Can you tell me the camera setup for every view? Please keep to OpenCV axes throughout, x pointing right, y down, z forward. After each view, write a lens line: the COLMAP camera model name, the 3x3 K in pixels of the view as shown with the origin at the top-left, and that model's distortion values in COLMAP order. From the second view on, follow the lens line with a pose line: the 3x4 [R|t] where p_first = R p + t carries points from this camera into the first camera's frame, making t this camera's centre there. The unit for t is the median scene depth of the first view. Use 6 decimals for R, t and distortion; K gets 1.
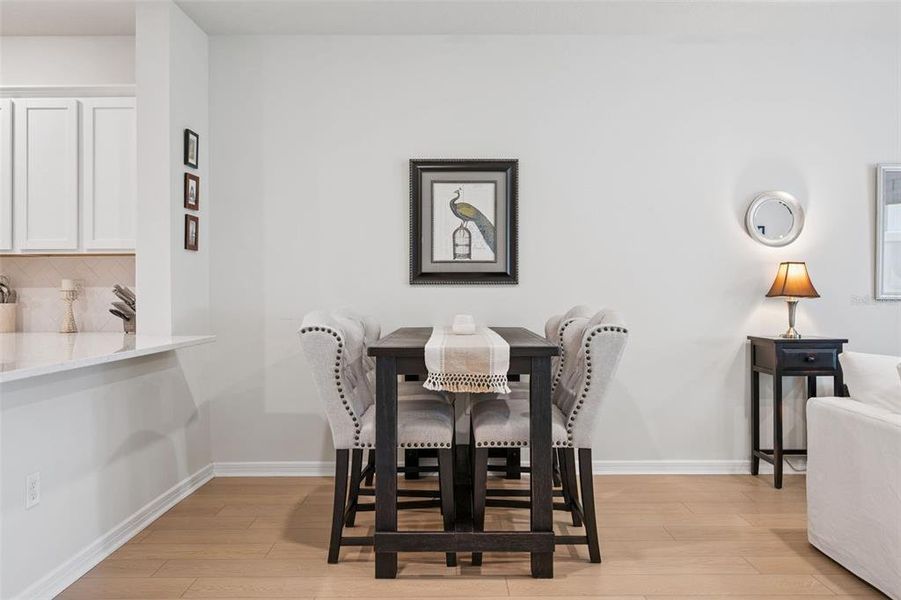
lens RADIAL K [[654.6, 0, 451.1], [0, 654.6, 287.2], [0, 0, 1]] dist [-0.005529, -0.000149]
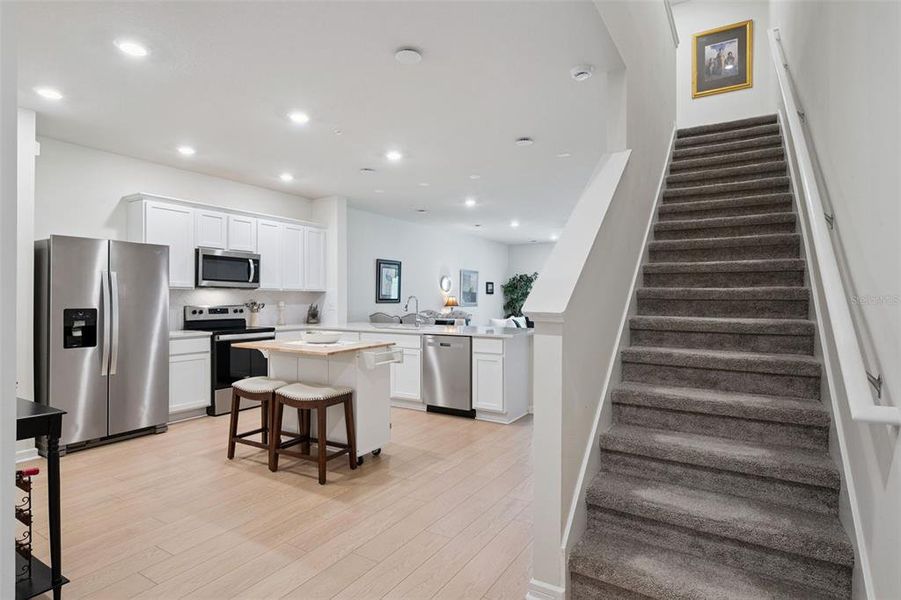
lens RADIAL K [[478.6, 0, 450.5], [0, 478.6, 300.0], [0, 0, 1]] dist [0.001217, -0.000470]
pose [[0.528870, 0.001976, 0.848701, -1.728655], [-0.011565, 0.999921, 0.004879, -0.032599], [-0.848624, -0.012396, 0.528851, -0.379133]]
